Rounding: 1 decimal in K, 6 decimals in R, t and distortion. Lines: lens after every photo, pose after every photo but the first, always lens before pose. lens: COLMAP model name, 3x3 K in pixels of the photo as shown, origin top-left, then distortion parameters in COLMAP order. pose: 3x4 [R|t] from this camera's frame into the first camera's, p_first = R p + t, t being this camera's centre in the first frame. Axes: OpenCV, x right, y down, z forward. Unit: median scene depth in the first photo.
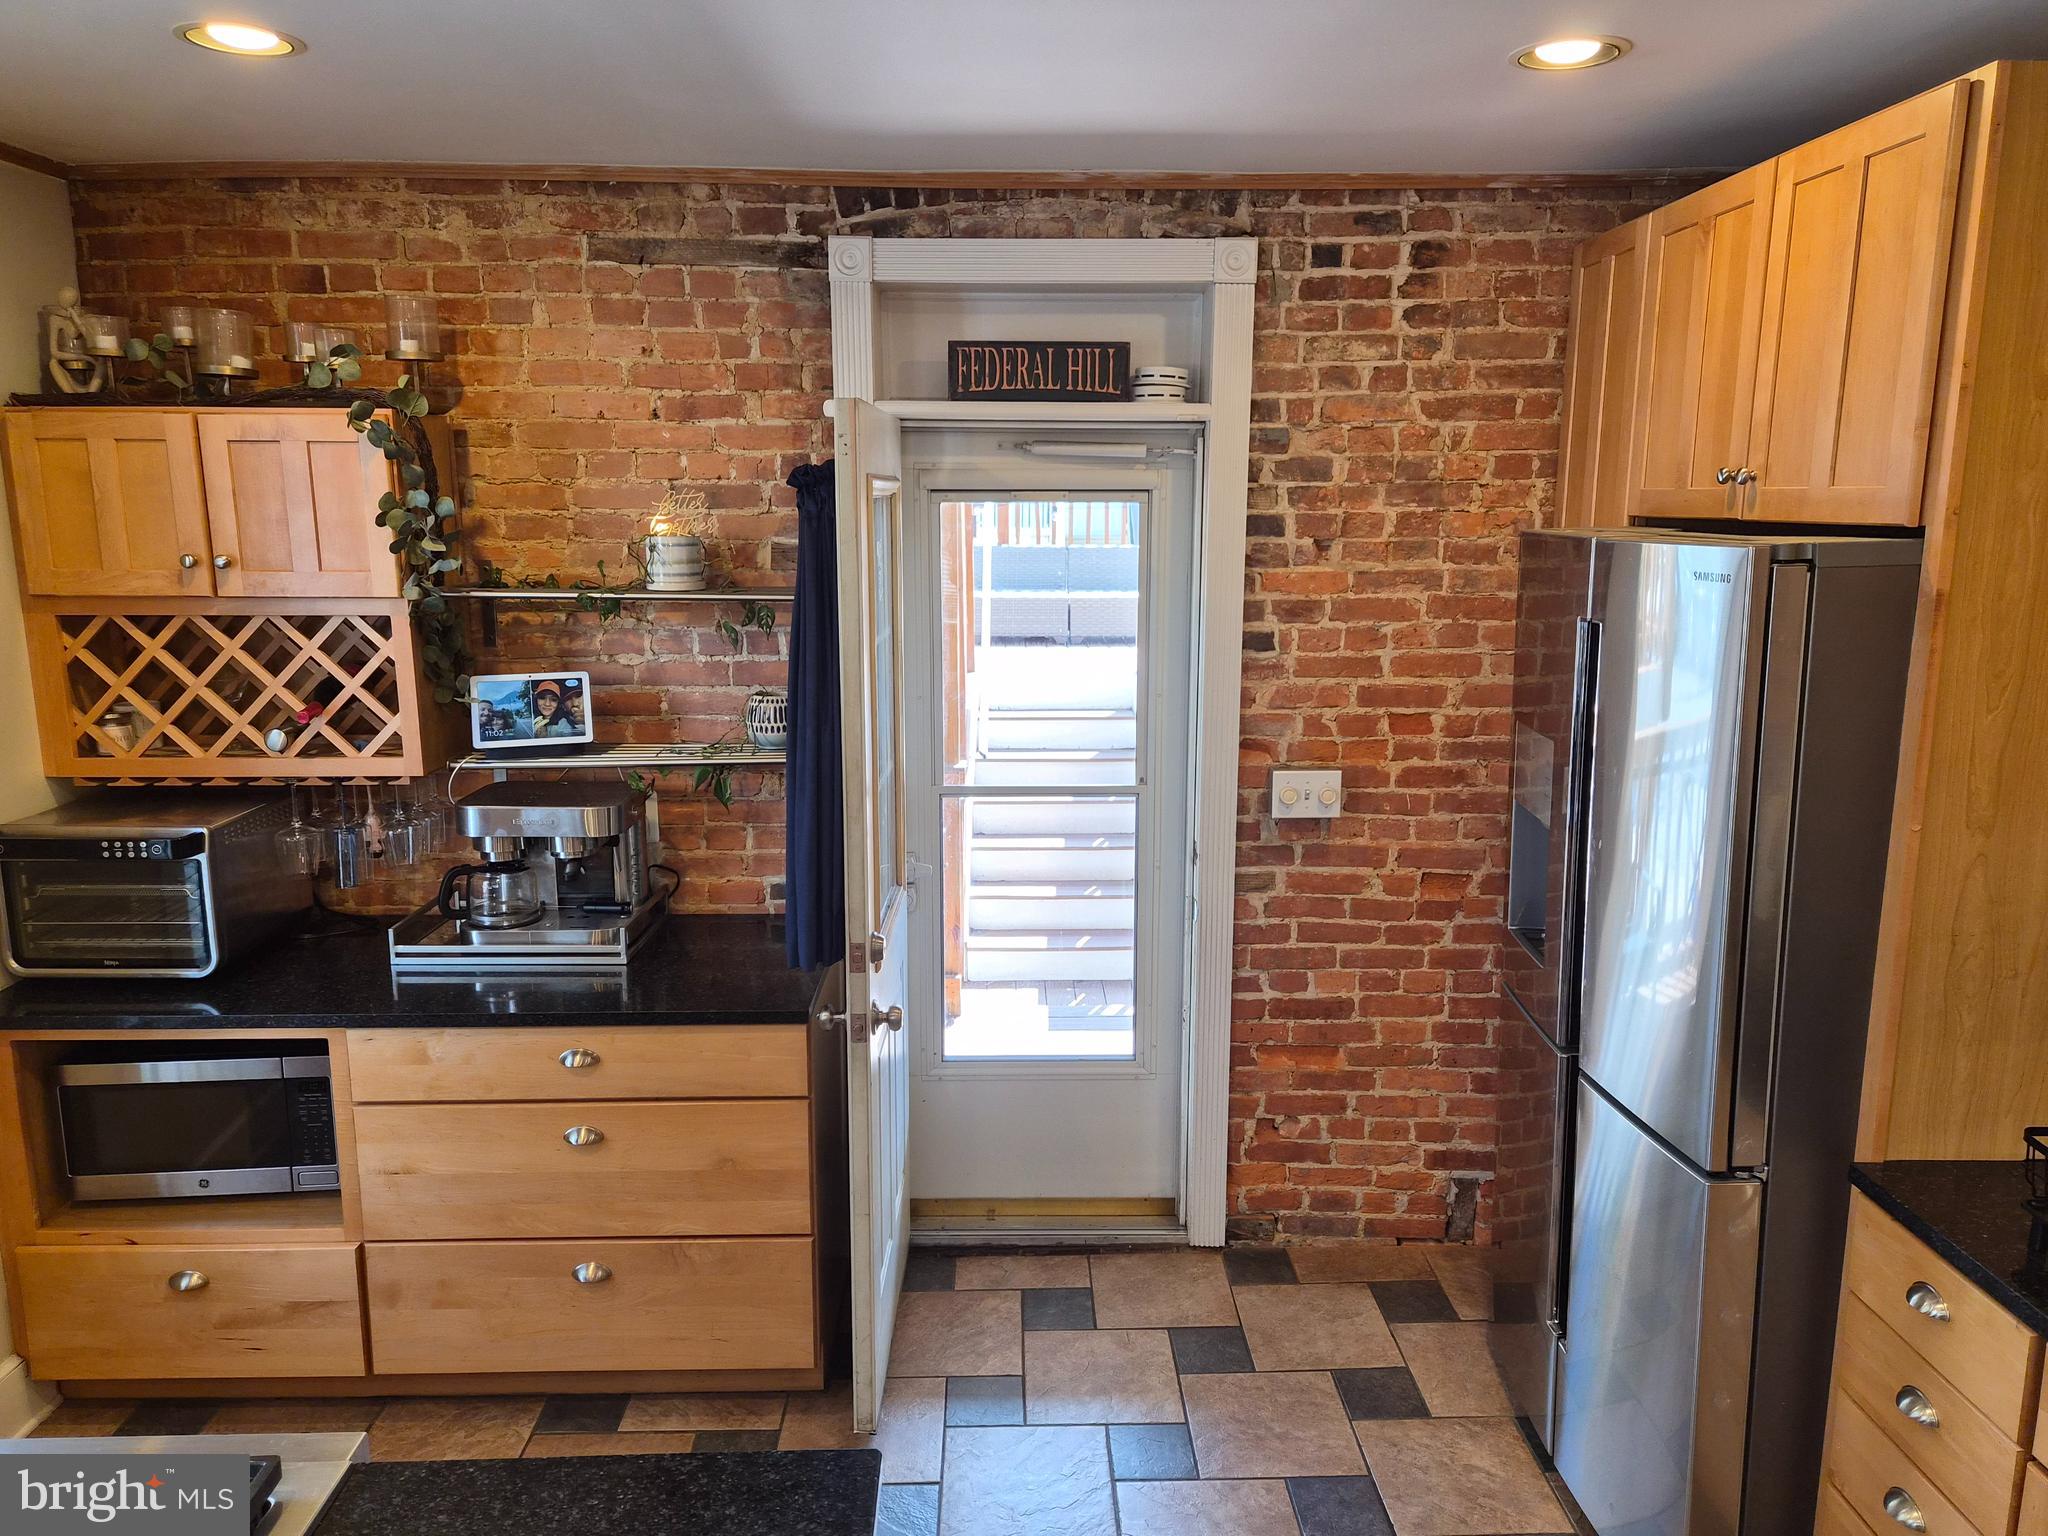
lens RADIAL K [[1415.5, 0, 1037.3], [0, 1415.5, 754.2], [0, 0, 1]] dist [0.070889, -0.059519]
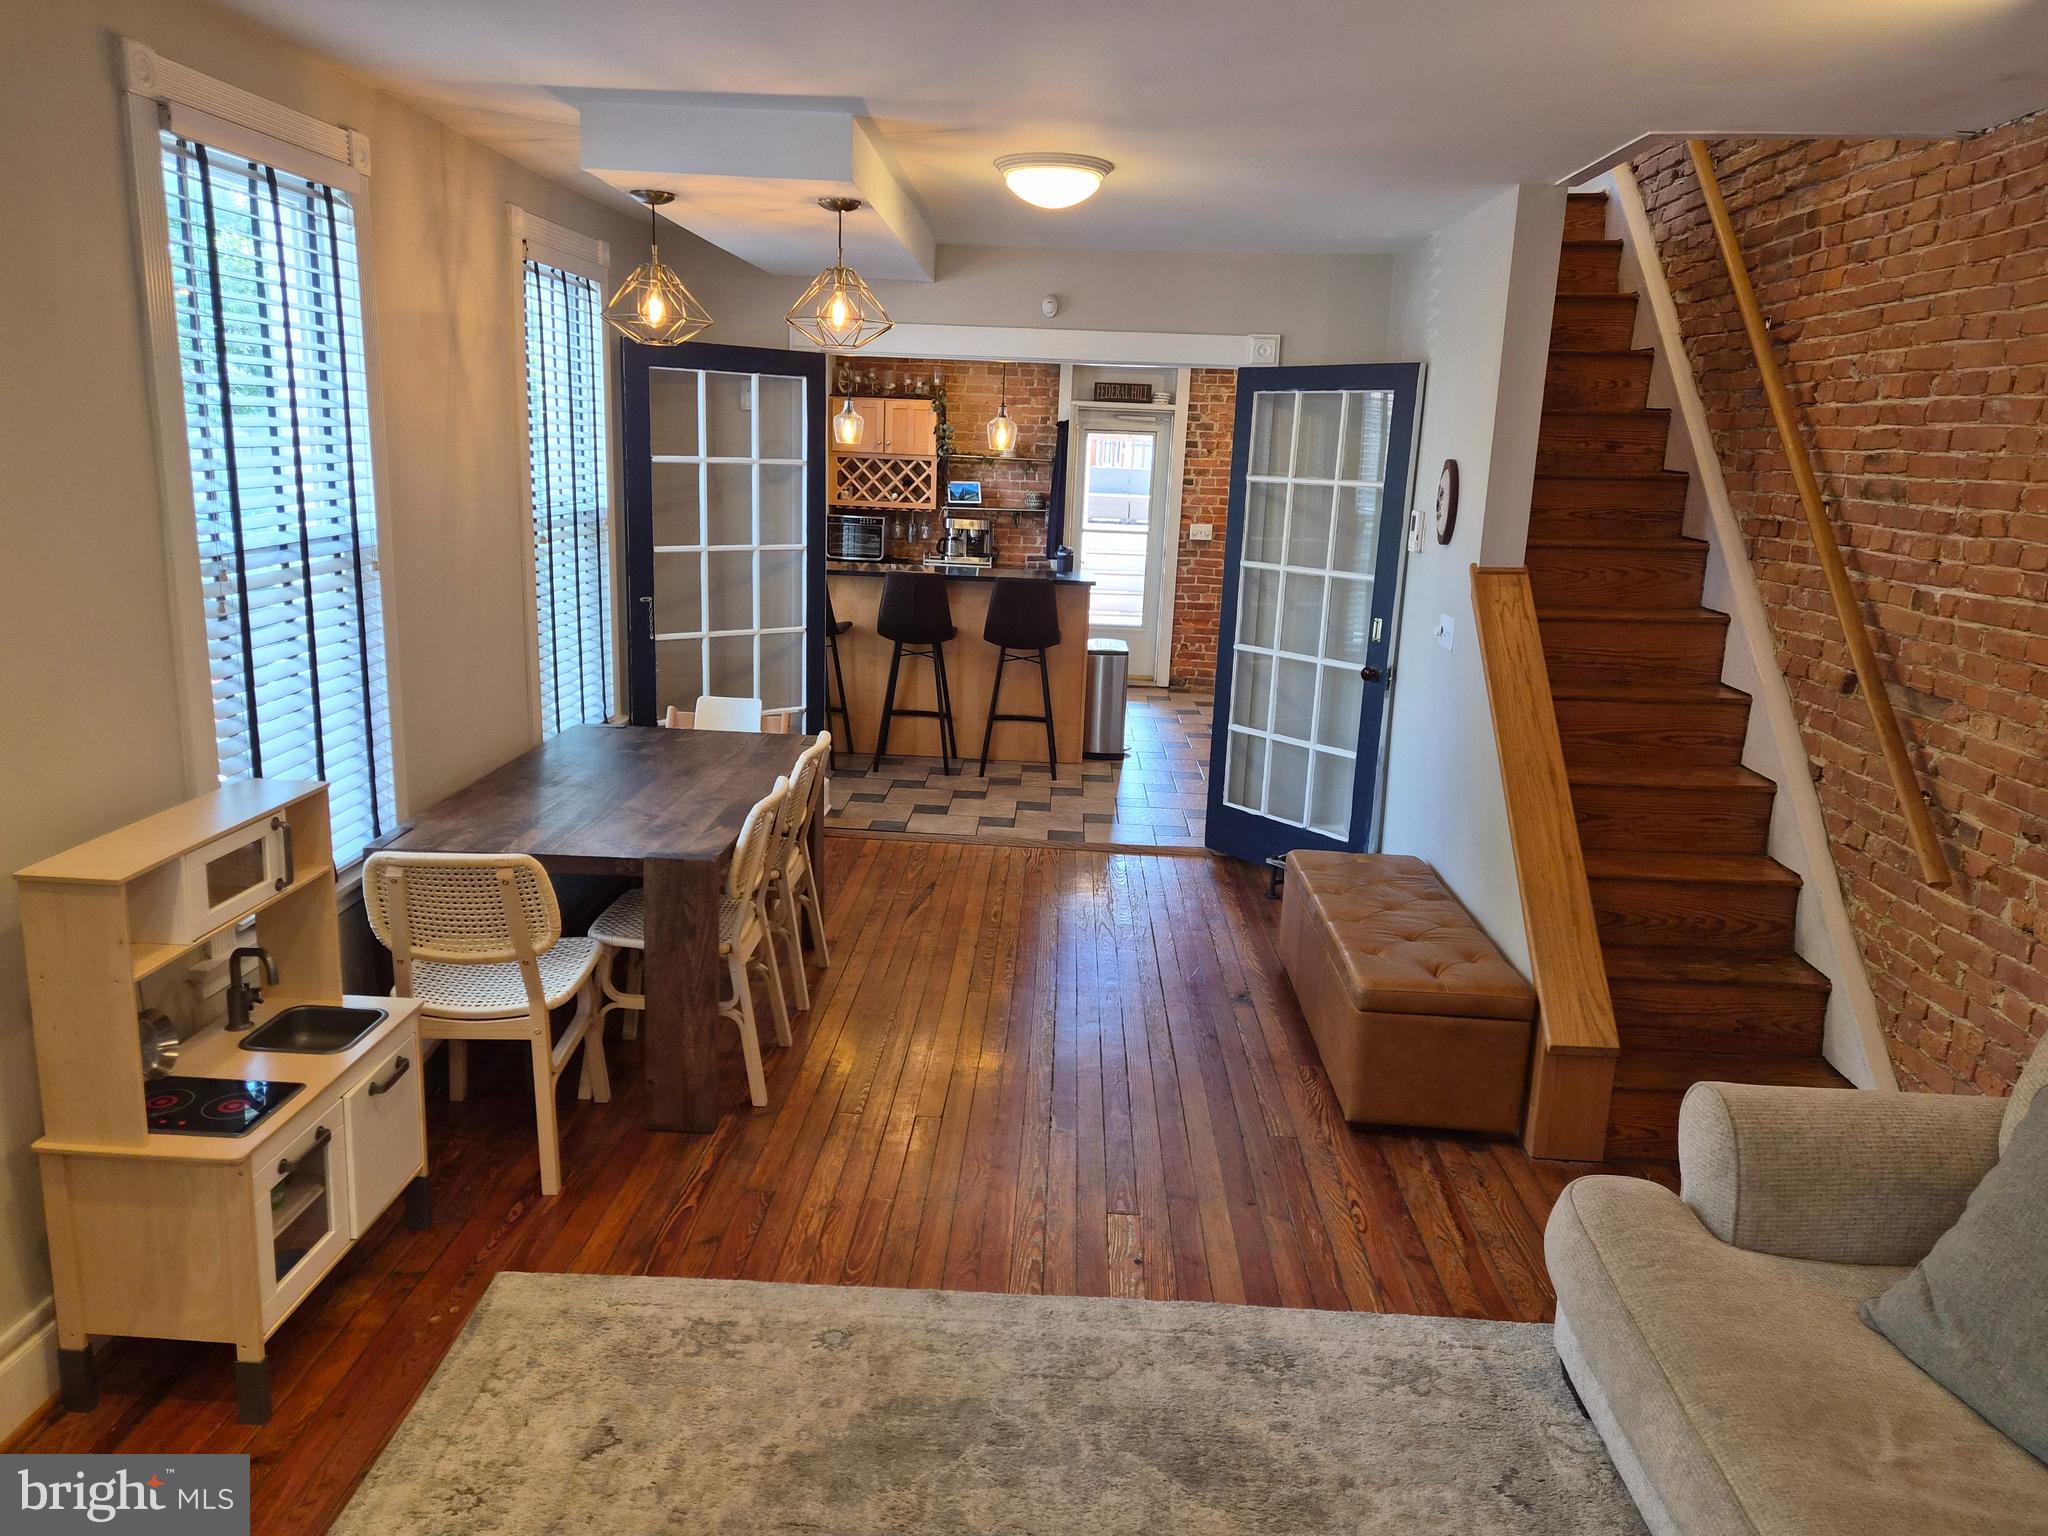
lens RADIAL K [[1415.5, 0, 1004.9], [0, 1415.5, 760.0], [0, 0, 1]] dist [0.070889, -0.059519]
pose [[0.996730, 0.052880, -0.061092, -0.024281], [-0.050248, 0.997774, 0.043840, 0.430538], [0.063274, -0.040627, 0.997169, -2.257096]]
